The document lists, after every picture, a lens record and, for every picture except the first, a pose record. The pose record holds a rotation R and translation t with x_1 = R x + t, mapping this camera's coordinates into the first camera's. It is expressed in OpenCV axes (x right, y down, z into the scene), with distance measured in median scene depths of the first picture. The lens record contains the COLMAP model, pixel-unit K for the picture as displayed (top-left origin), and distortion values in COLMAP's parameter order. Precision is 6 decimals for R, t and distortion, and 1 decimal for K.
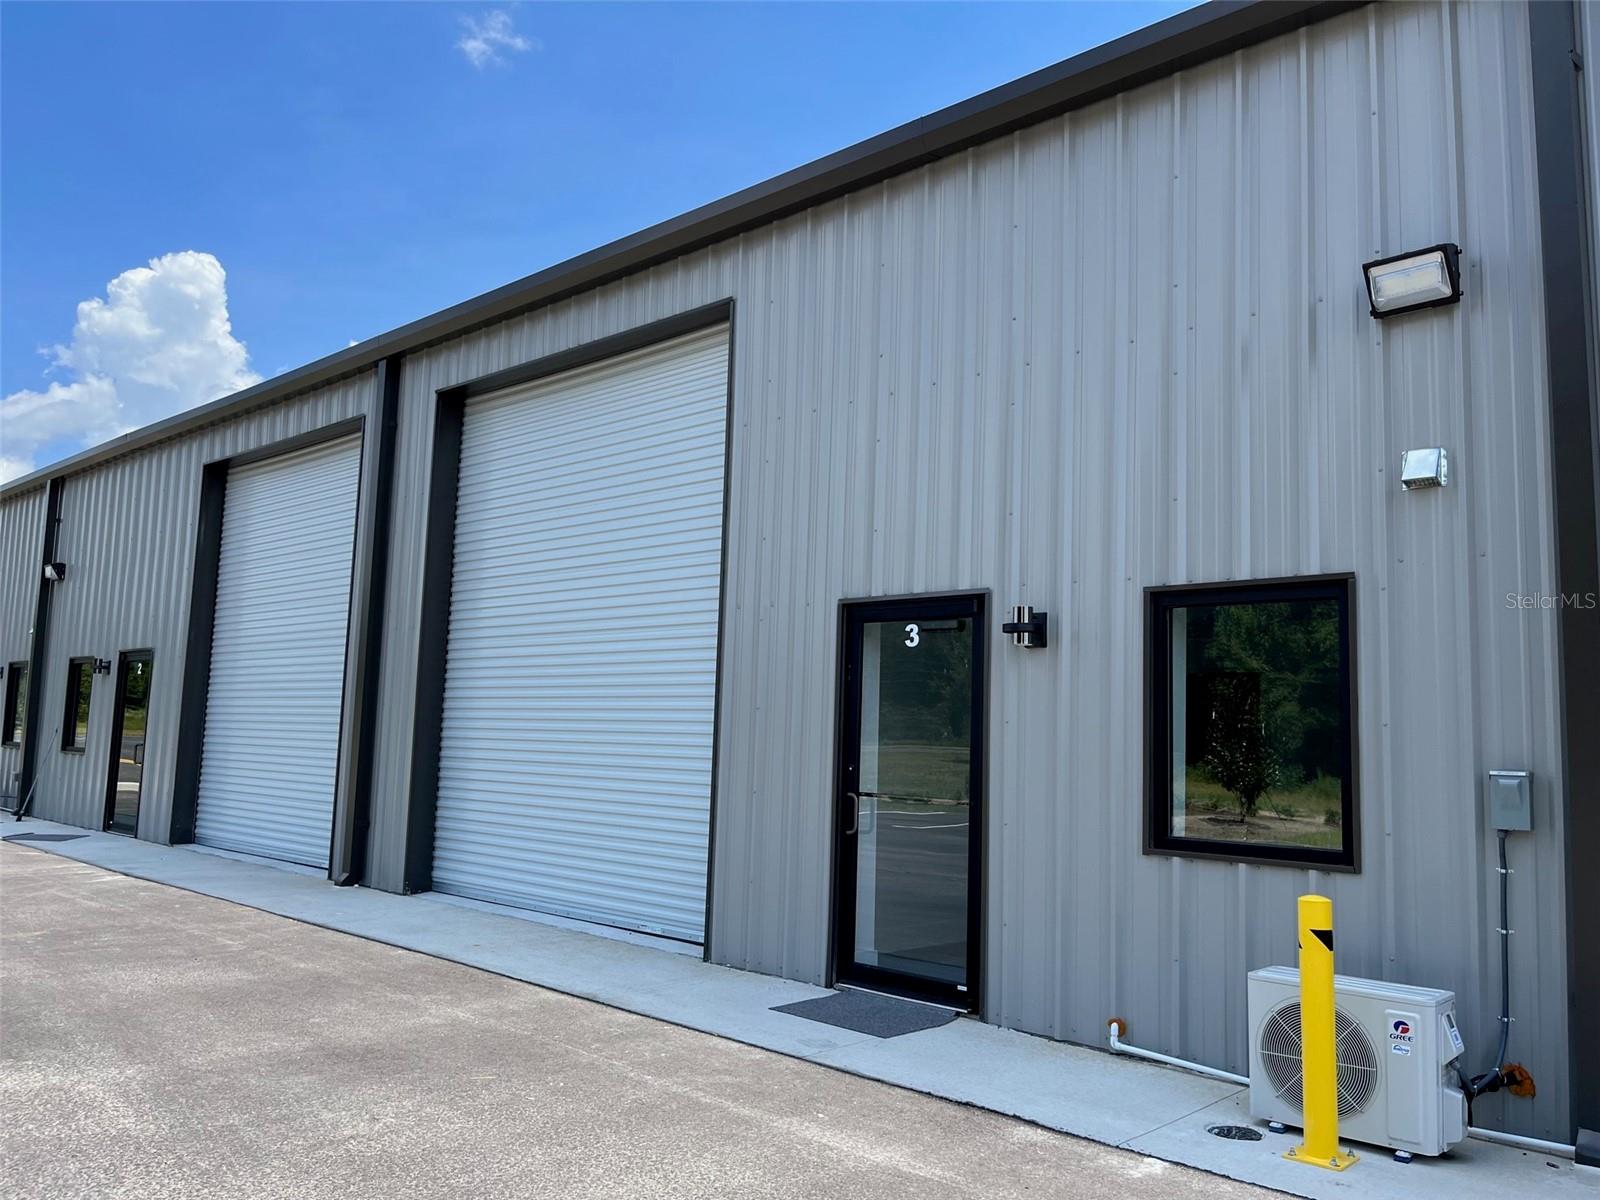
lens RADIAL K [[1249.8, 0, 800.0], [0, 1249.8, 600.0], [0, 0, 1]] dist [-0.006150, -0.003889]
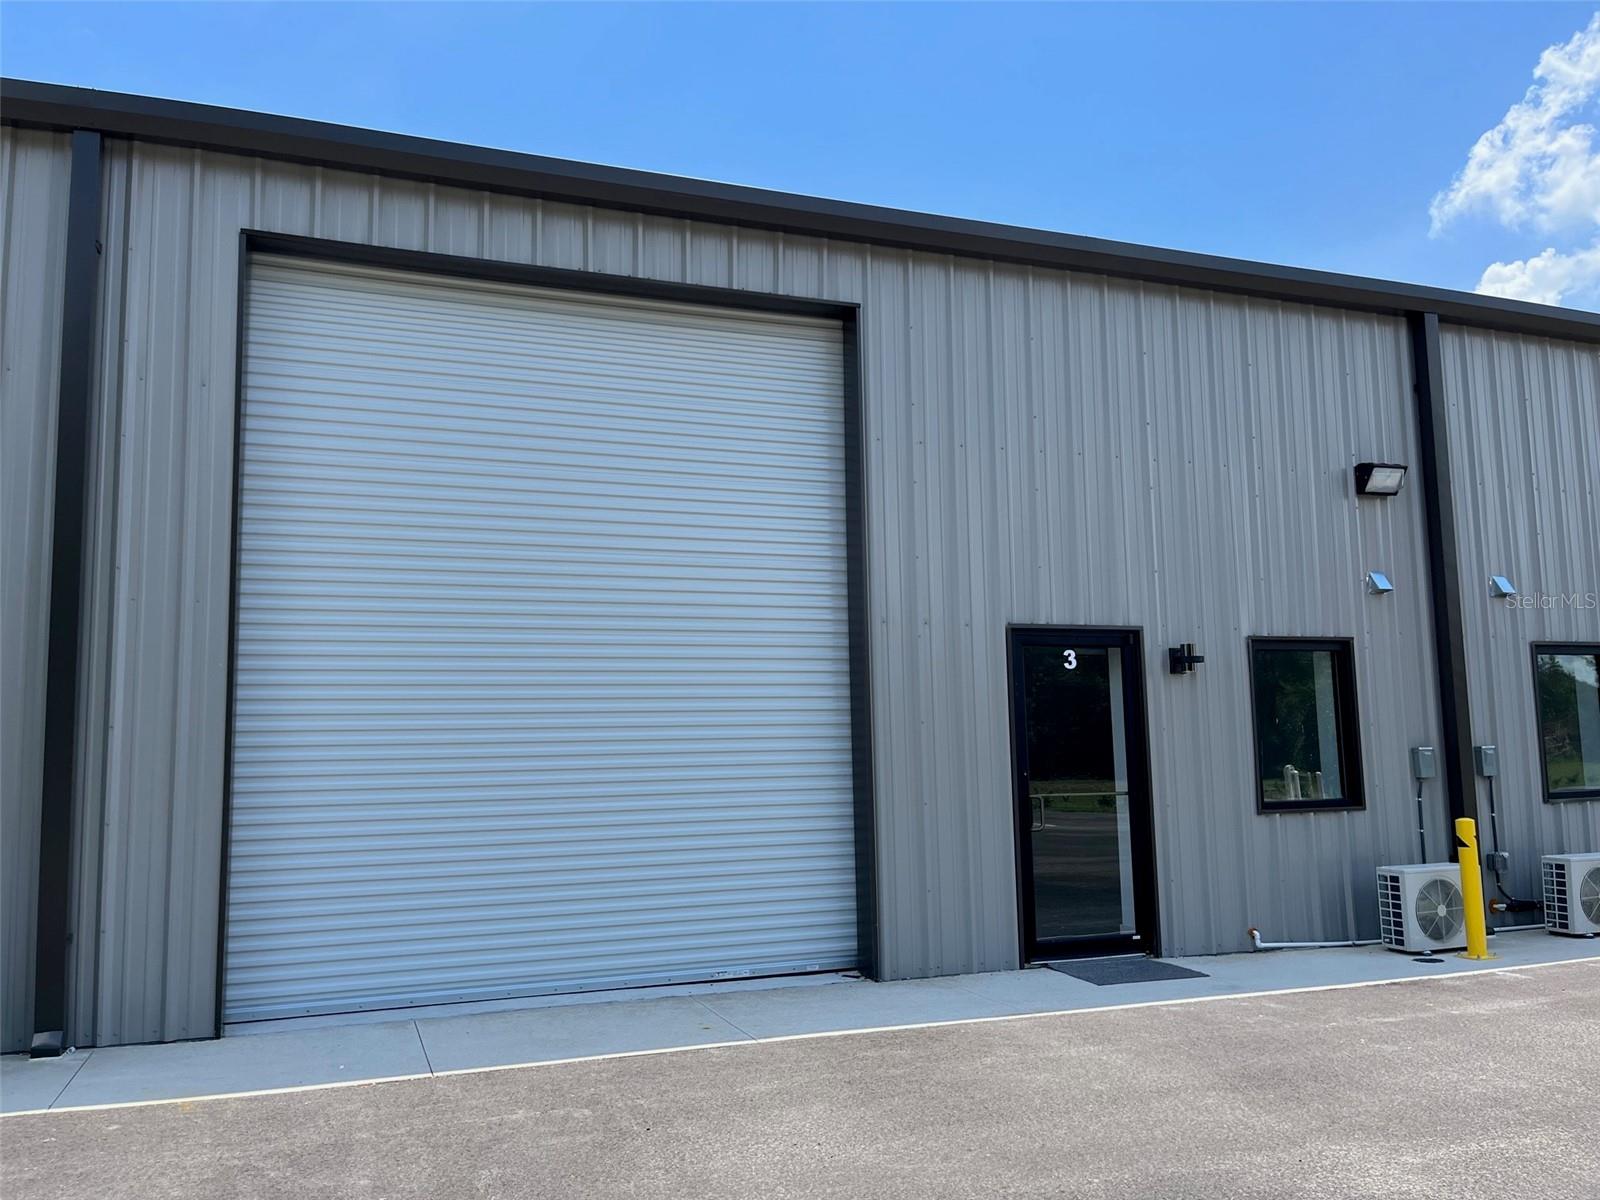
lens RADIAL K [[1249.8, 0, 800.0], [0, 1249.8, 600.0], [0, 0, 1]] dist [-0.006150, -0.003889]
pose [[0.438710, 0.063145, 0.896407, -1.144175], [-0.072356, 0.996771, -0.034803, 0.033262], [-0.895711, -0.049592, 0.441863, 0.727860]]
